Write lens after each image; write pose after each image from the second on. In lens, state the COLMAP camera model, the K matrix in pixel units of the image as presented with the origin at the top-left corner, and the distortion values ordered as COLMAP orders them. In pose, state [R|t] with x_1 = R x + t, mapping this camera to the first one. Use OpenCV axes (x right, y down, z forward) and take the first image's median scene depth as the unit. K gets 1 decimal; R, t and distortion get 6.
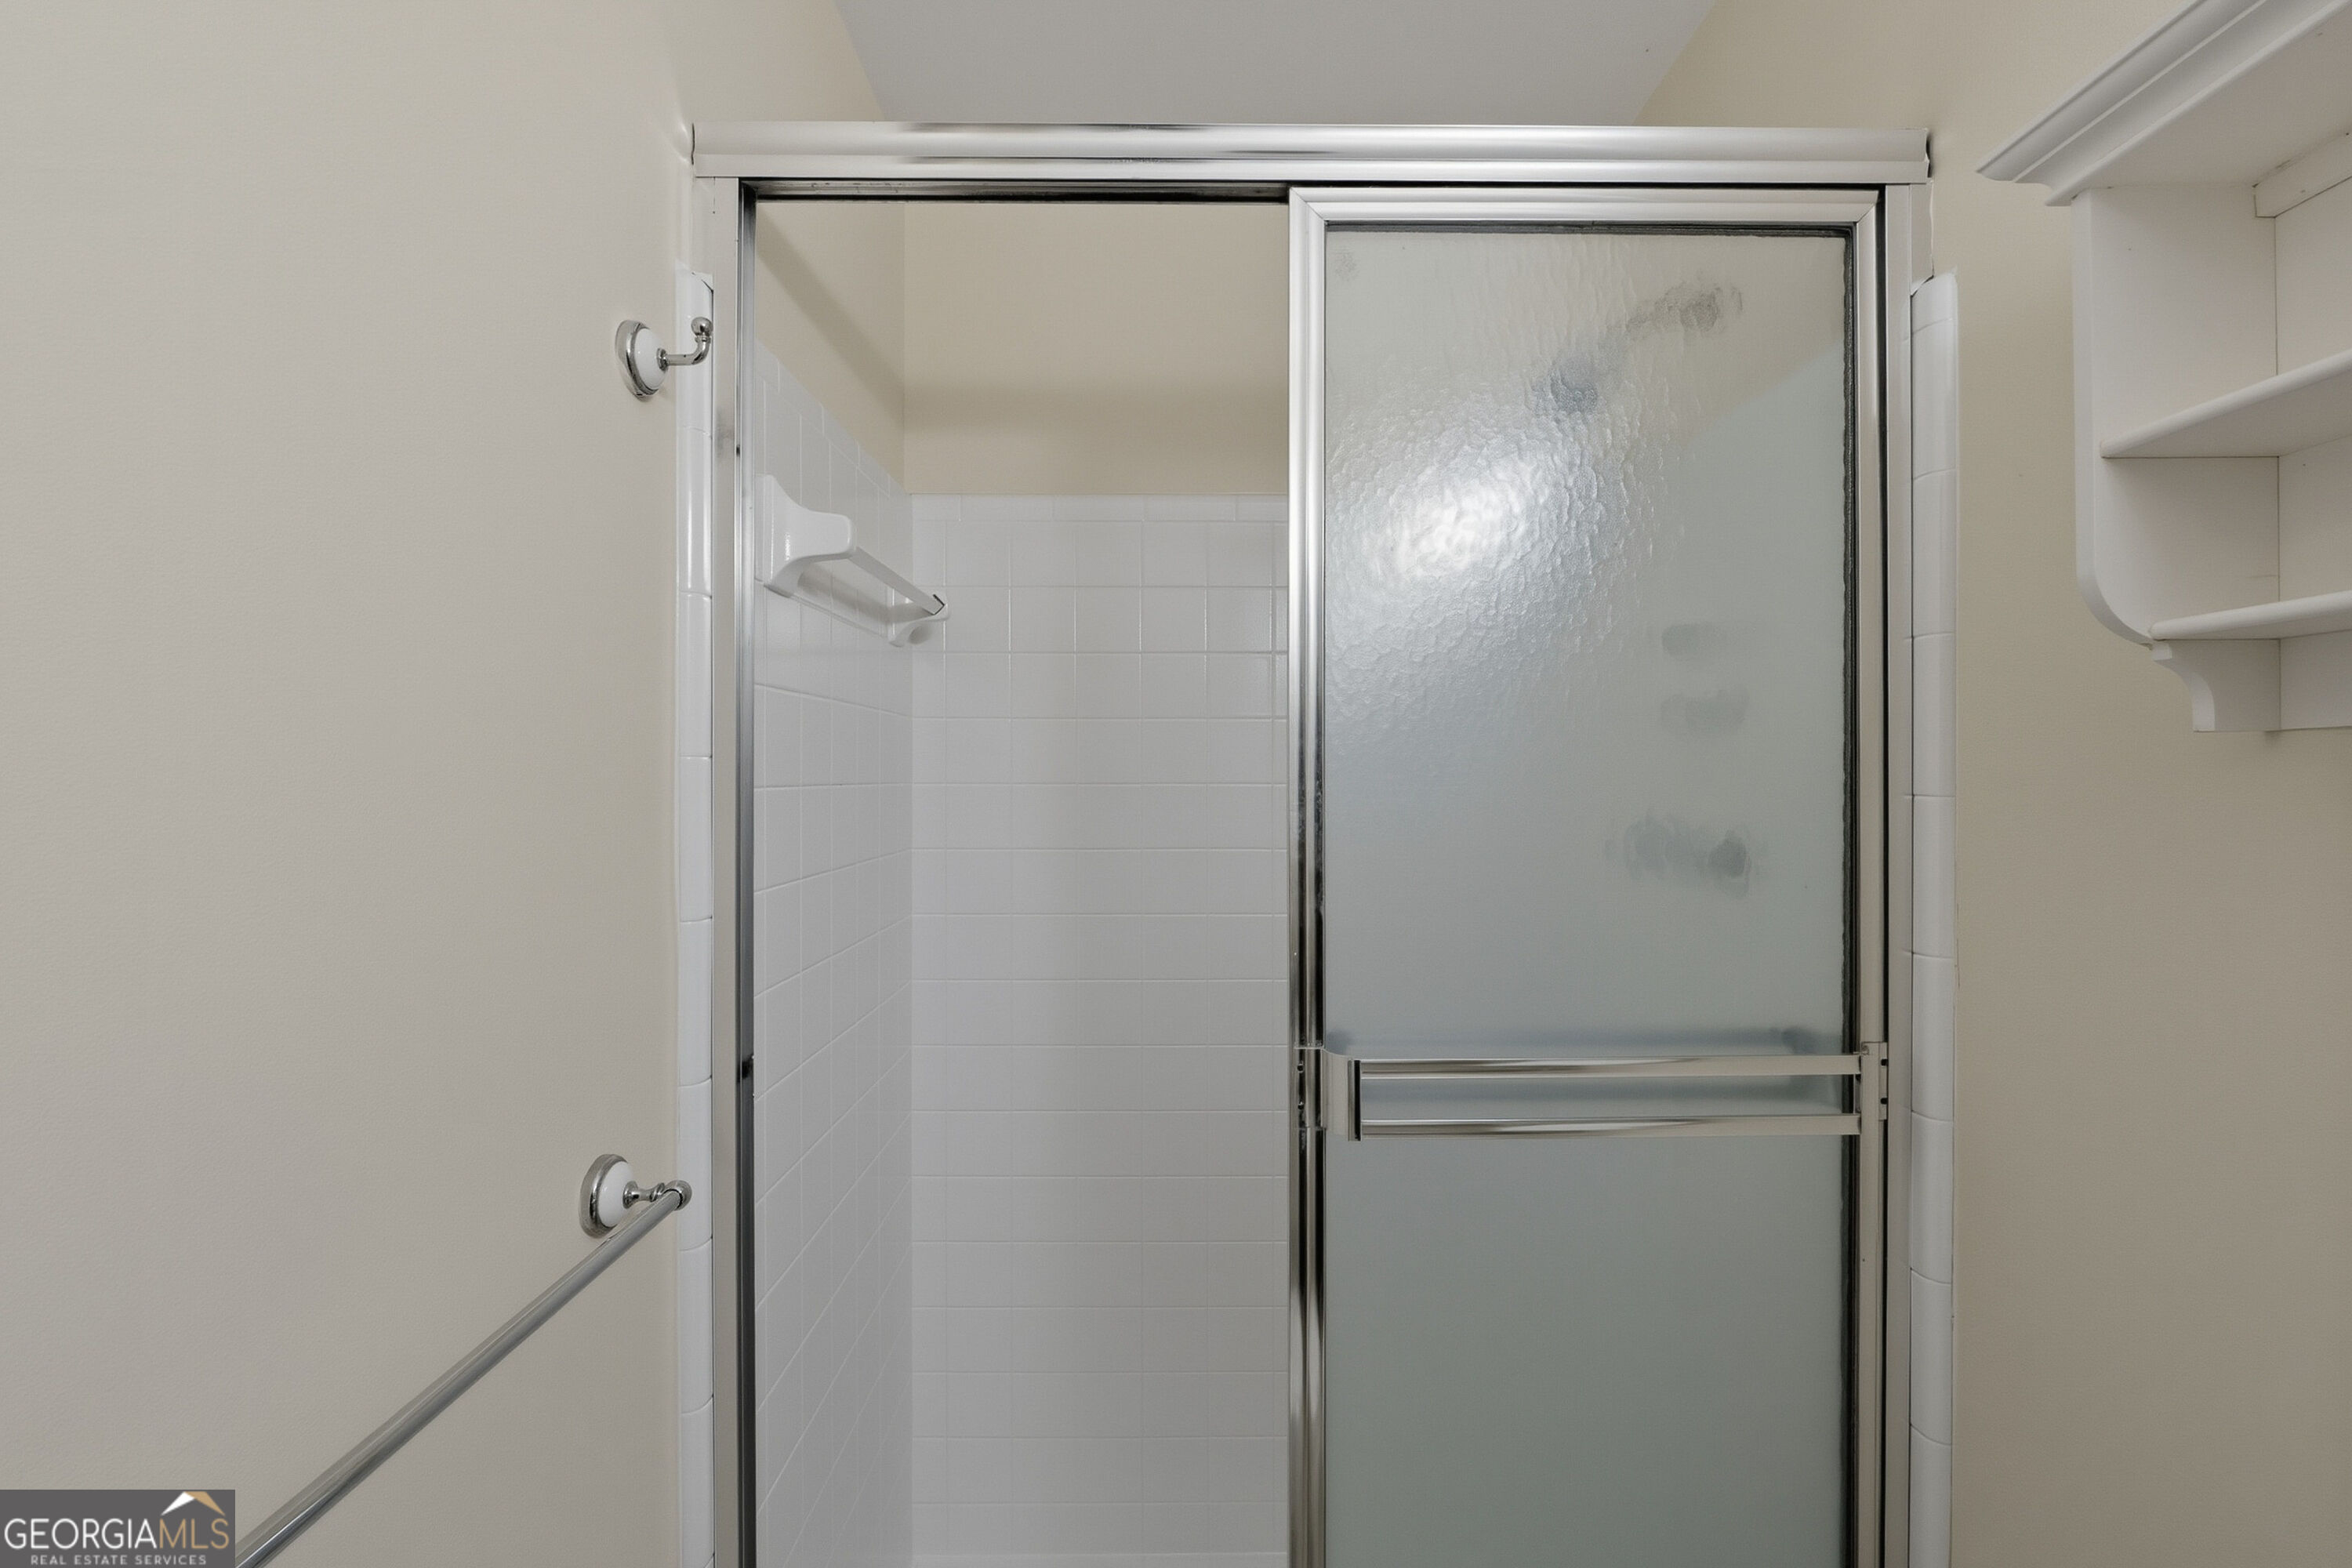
lens RADIAL K [[1130.5, 0, 1176.0], [0, 1130.5, 784.0], [0, 0, 1]] dist [-0.100980, 0.046412]
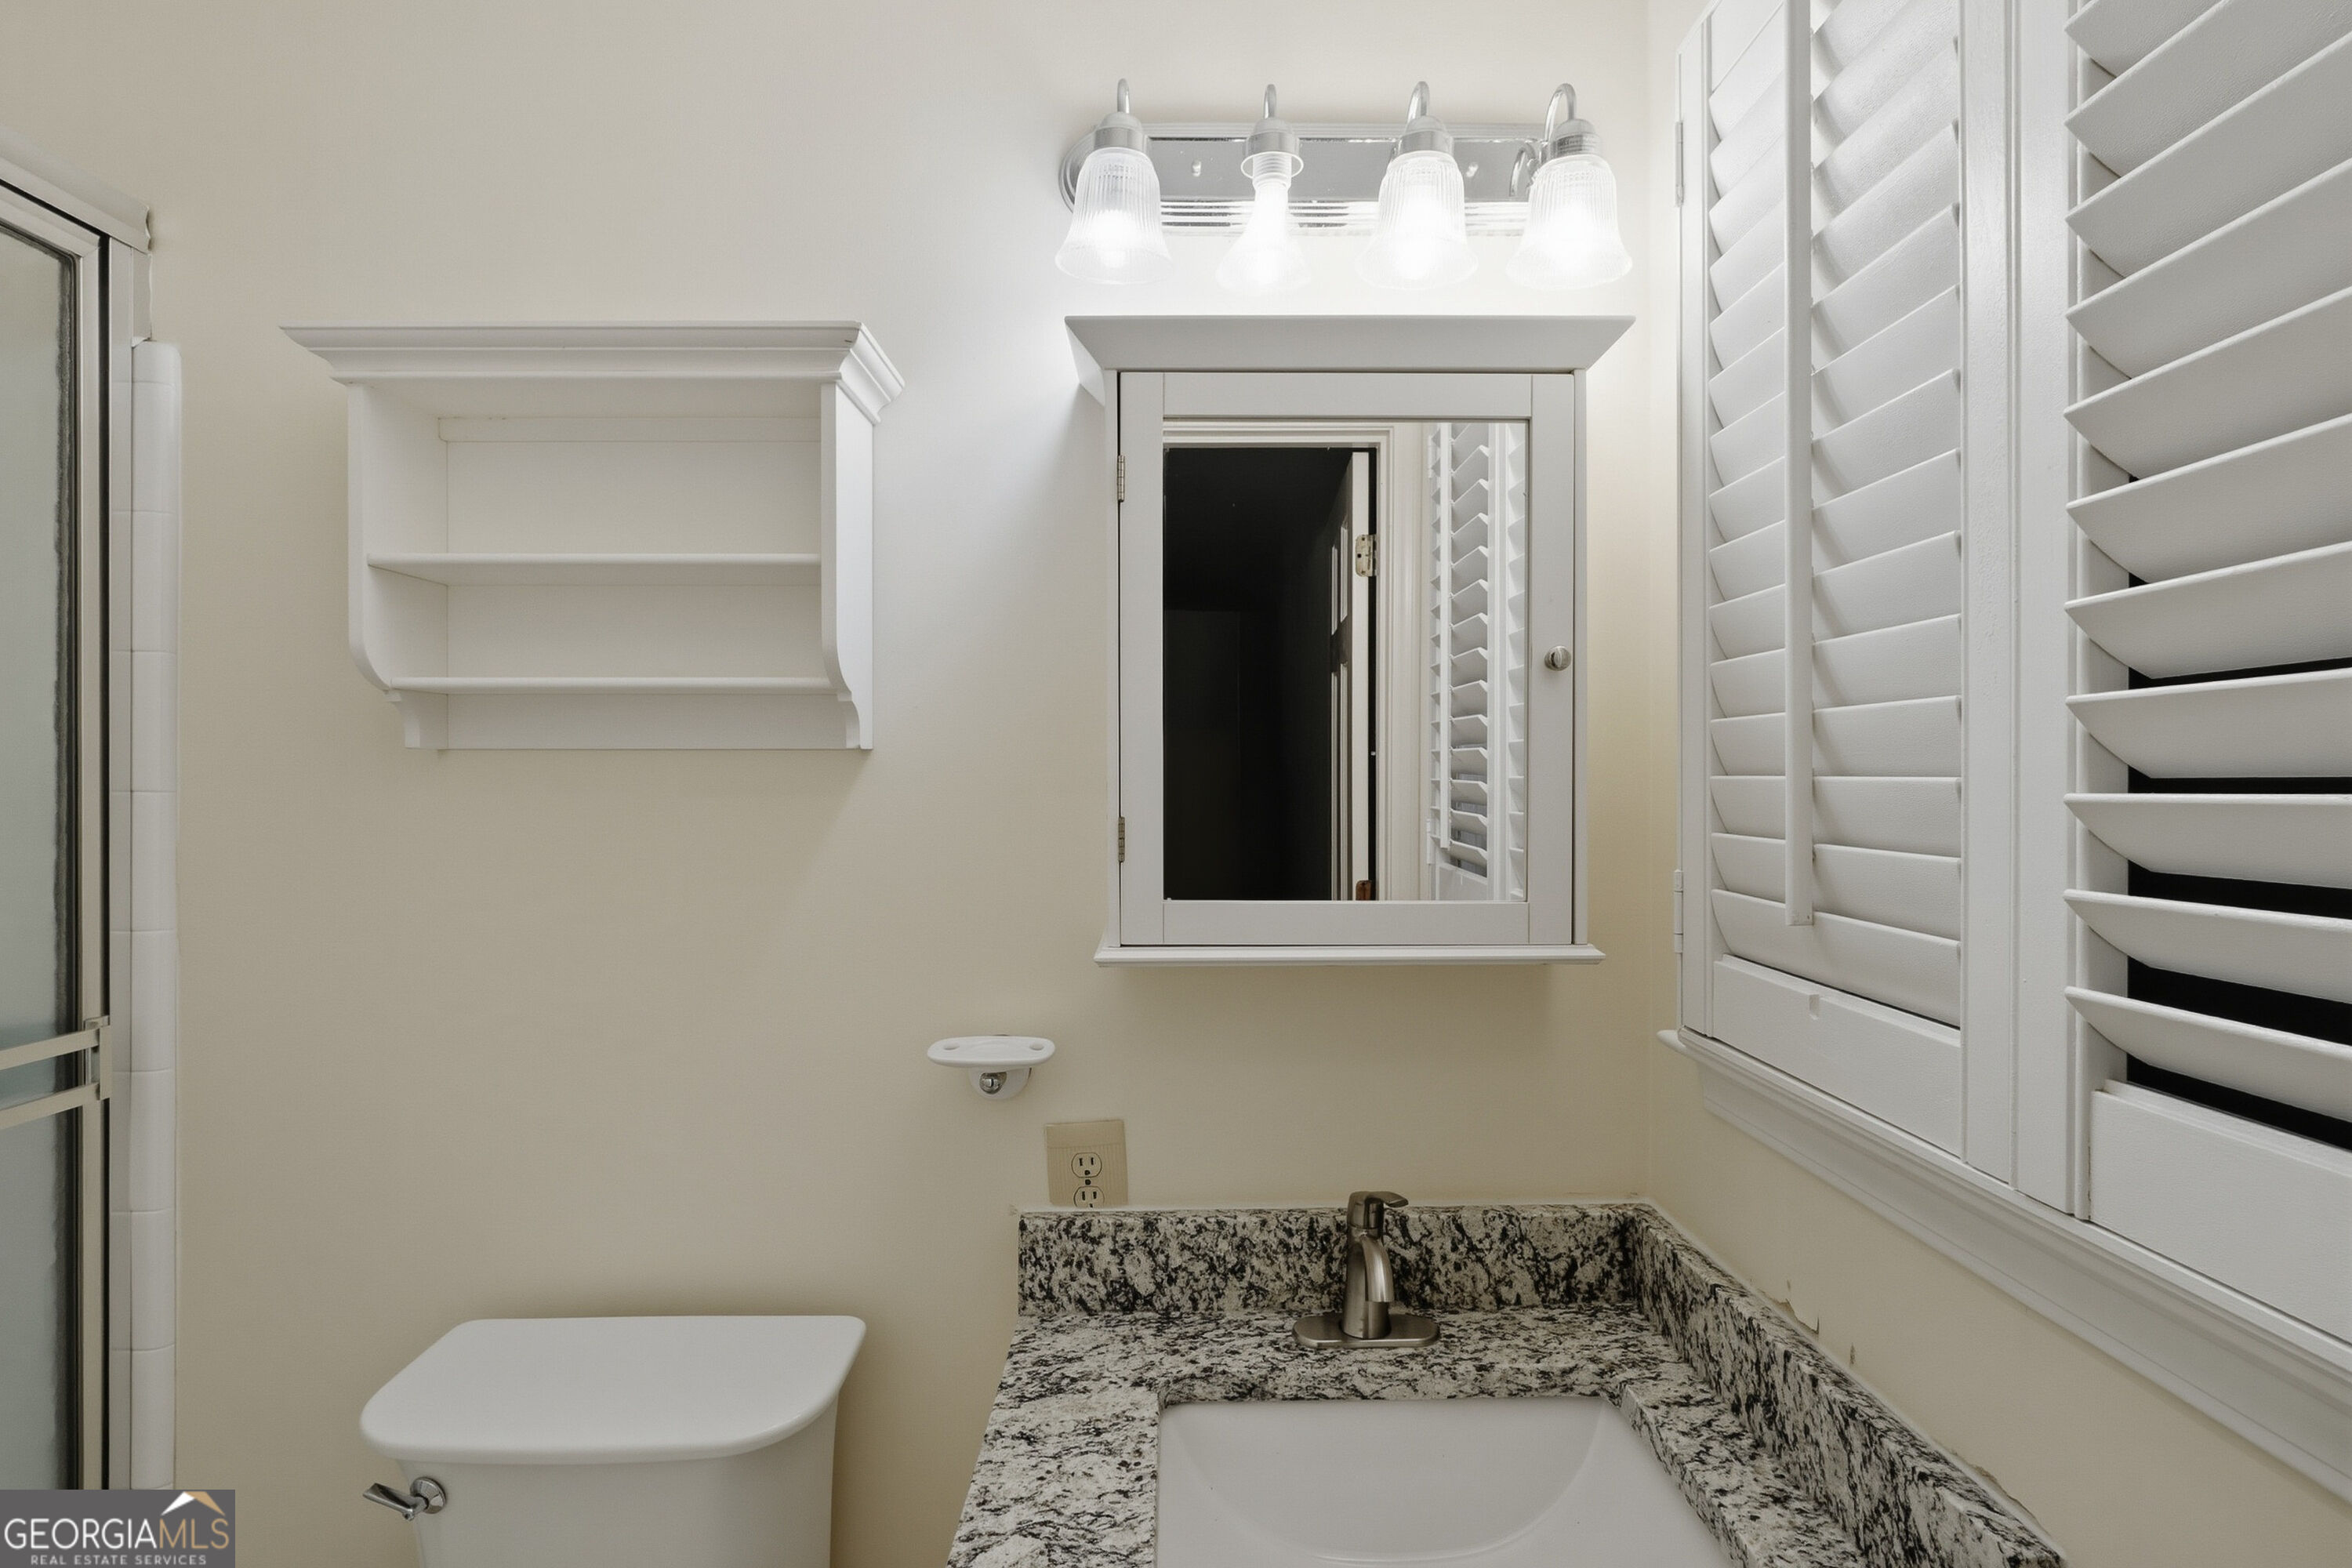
lens RADIAL K [[1078.2, 0, 1179.8], [0, 1078.2, 788.8], [0, 0, 1]] dist [-0.009370, 0.001098]
pose [[0.007468, -0.002927, 0.999968, -0.433894], [0.000294, 0.999996, 0.002925, 0.004084], [-0.999972, 0.000272, 0.007469, -0.103490]]
